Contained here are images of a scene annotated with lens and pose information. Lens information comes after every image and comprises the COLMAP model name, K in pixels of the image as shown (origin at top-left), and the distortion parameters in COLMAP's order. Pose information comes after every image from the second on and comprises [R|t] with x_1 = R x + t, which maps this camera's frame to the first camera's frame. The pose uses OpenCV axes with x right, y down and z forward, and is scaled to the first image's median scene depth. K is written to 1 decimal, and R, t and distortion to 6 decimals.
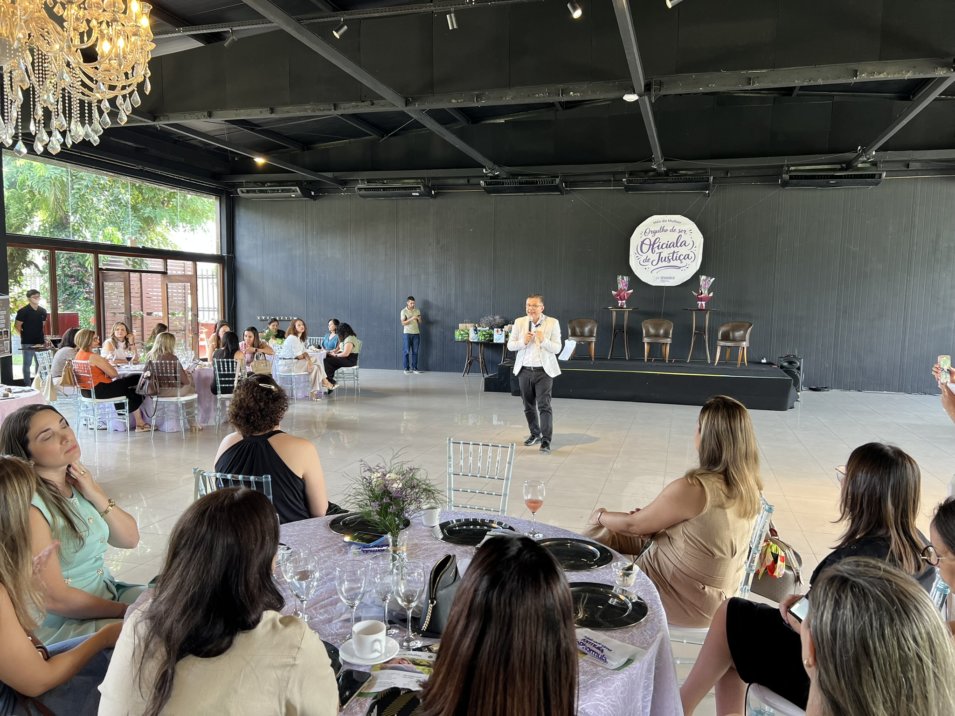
lens RADIAL K [[722.4, 0, 474.4], [0, 722.4, 360.3], [0, 0, 1]] dist [0.068348, -0.090849]
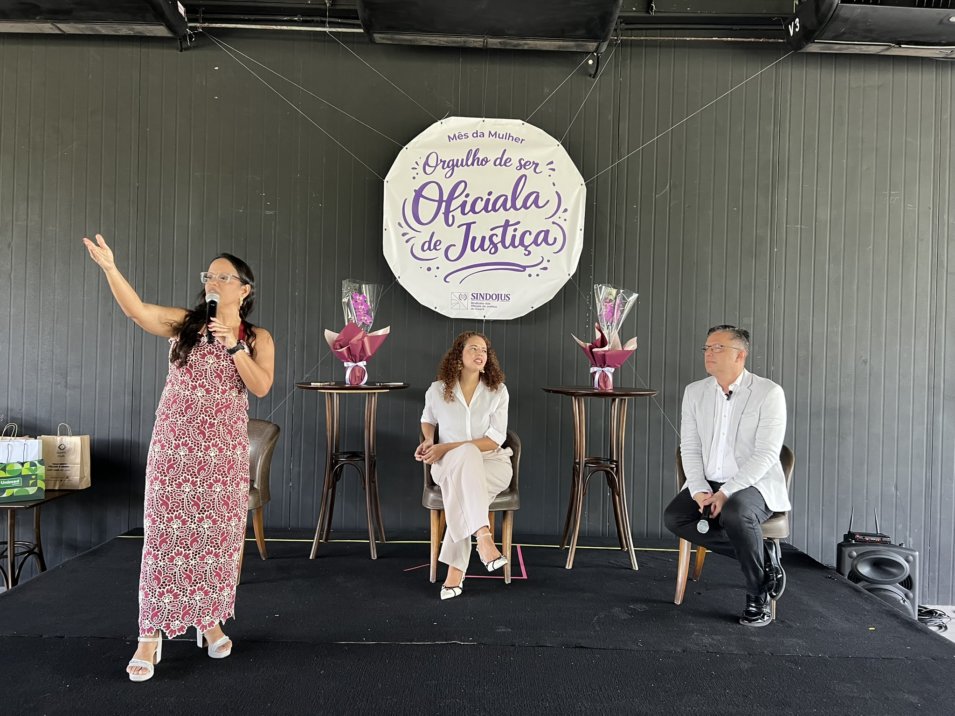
lens RADIAL K [[714.8, 0, 472.5], [0, 714.8, 354.0], [0, 0, 1]] dist [0.083476, -0.110113]
pose [[0.957464, 0.008262, 0.288434, 0.161116], [0.016885, 0.996273, -0.084586, -0.058198], [-0.288058, 0.085858, 0.953756, 0.685342]]
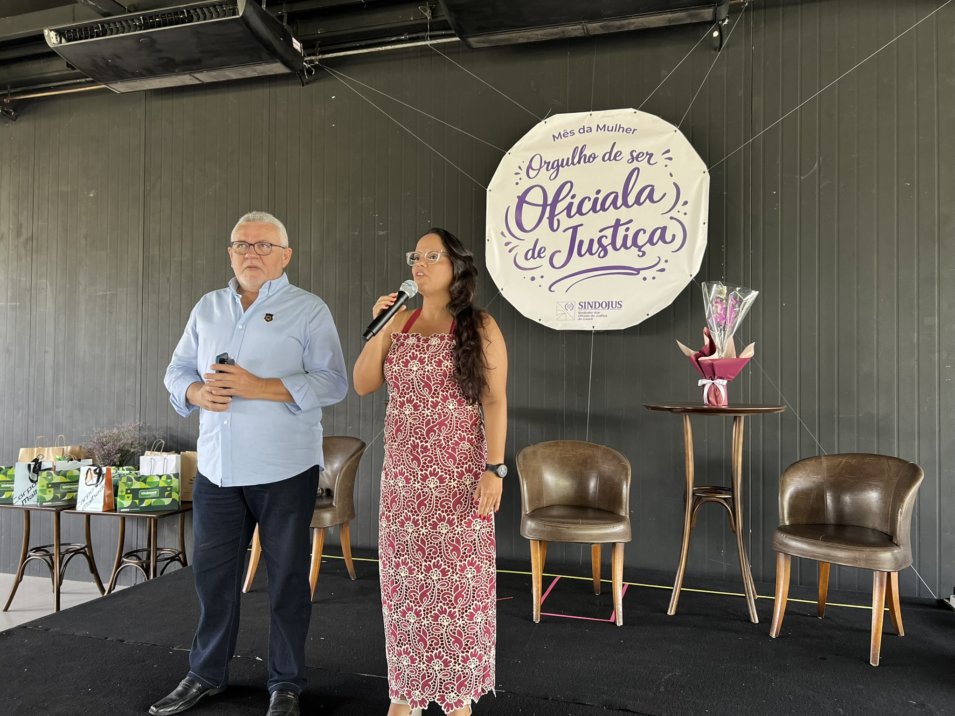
lens RADIAL K [[722.4, 0, 474.4], [0, 722.4, 360.3], [0, 0, 1]] dist [0.068348, -0.090849]
pose [[0.999927, -0.006742, -0.010000, 0.216567], [0.005531, 0.993167, -0.116569, -0.054289], [0.010718, 0.116505, 0.993132, 0.698000]]
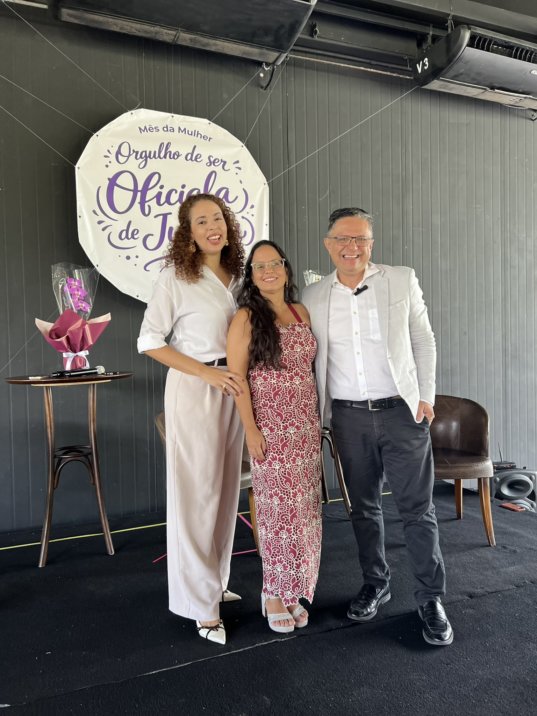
lens RADIAL K [[527.8, 0, 268.5], [0, 527.8, 358.0], [0, 0, 1]] dist [0.048016, -0.053808]
pose [[0.786286, -0.050274, 0.615813, 0.132195], [0.092542, 0.995024, -0.036927, -0.063918], [-0.610893, 0.086024, 0.787026, 0.775424]]
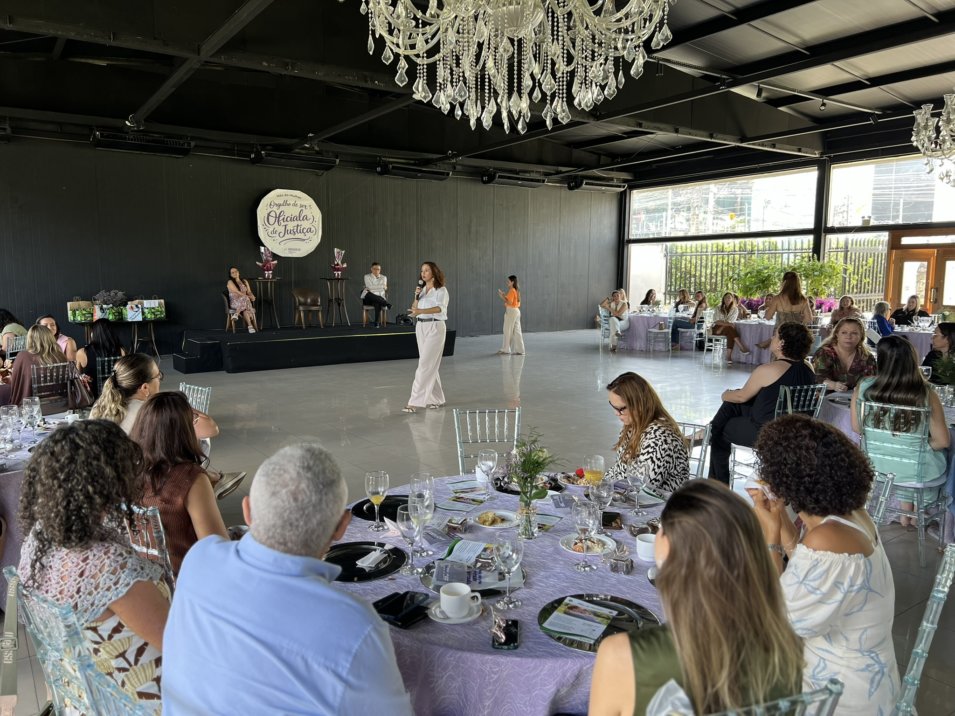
lens RADIAL K [[722.4, 0, 474.4], [0, 722.4, 360.3], [0, 0, 1]] dist [0.068348, -0.090849]
pose [[0.623266, -0.112177, 0.773923, -0.416779], [0.077011, 0.993652, 0.082006, -0.018924], [-0.778209, 0.008489, 0.627948, 0.125857]]
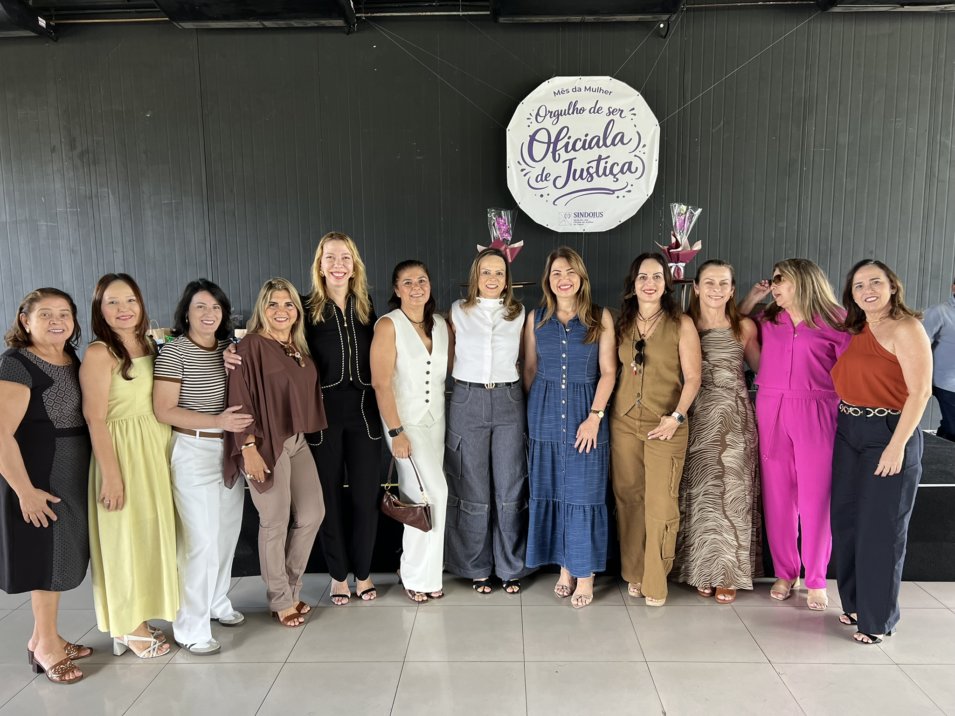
lens RADIAL K [[722.4, 0, 474.4], [0, 722.4, 360.3], [0, 0, 1]] dist [0.068348, -0.090849]
pose [[0.968328, -0.060422, 0.242261, 0.077545], [0.051404, 0.997735, 0.043383, -0.044640], [-0.244334, -0.029555, 0.969241, 0.568703]]
